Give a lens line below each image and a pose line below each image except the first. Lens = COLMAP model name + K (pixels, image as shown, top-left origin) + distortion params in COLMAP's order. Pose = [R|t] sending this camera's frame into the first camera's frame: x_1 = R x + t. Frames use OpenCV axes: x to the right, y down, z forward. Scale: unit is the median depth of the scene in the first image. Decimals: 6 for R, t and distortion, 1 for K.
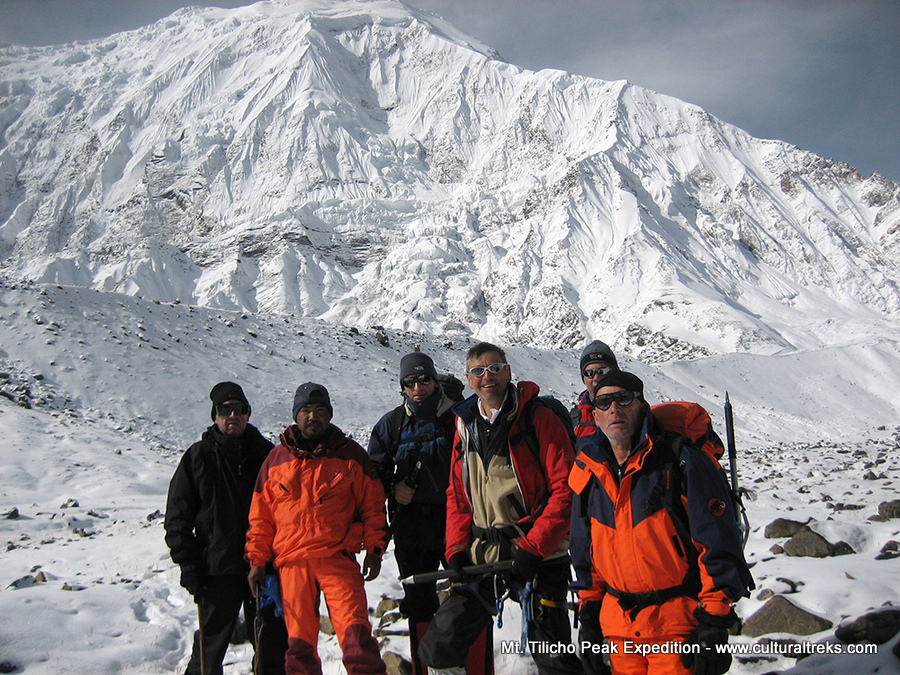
lens RADIAL K [[932.8, 0, 439.7], [0, 932.8, 333.3], [0, 0, 1]] dist [-0.084943, 0.000000]
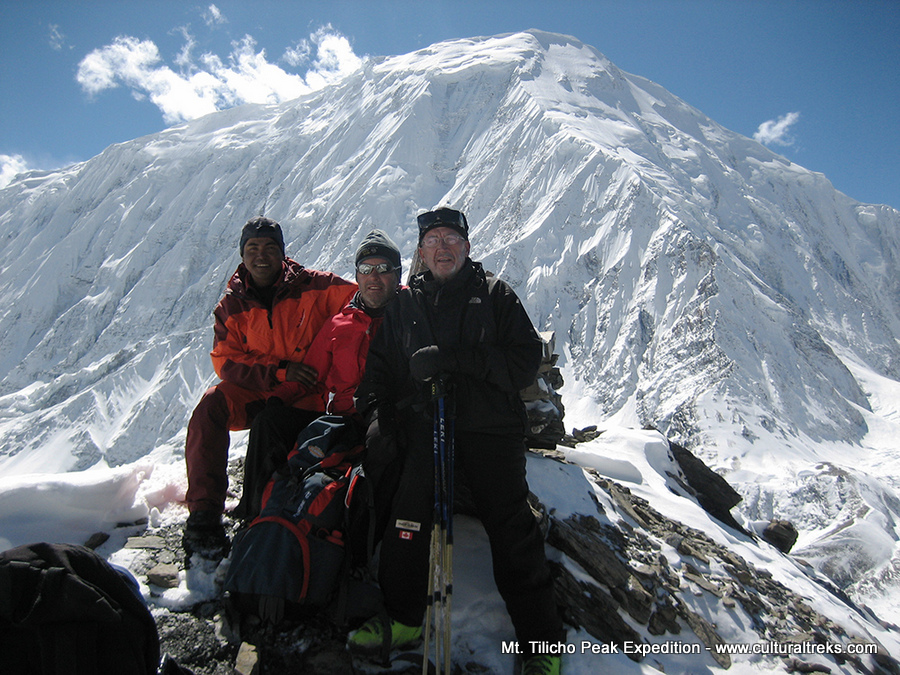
lens RADIAL K [[932.8, 0, 427.0], [0, 932.8, 329.9], [0, 0, 1]] dist [-0.084943, 0.000000]
pose [[0.874025, 0.021217, -0.485417, 0.784993], [0.050017, 0.989810, 0.133322, -0.285230], [0.483299, -0.140806, 0.864057, -0.227501]]
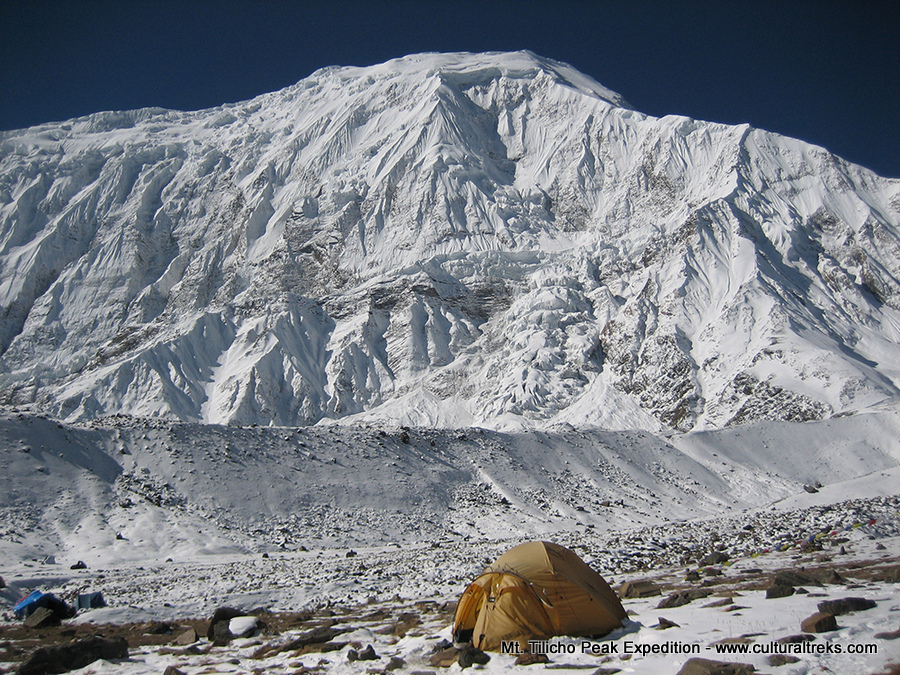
lens RADIAL K [[932.8, 0, 441.1], [0, 932.8, 334.7], [0, 0, 1]] dist [-0.084943, 0.000000]
pose [[0.988788, -0.012246, -0.148820, 0.021809], [0.006509, 0.999219, -0.038974, -0.009981], [0.149181, 0.037569, 0.988096, -0.042770]]
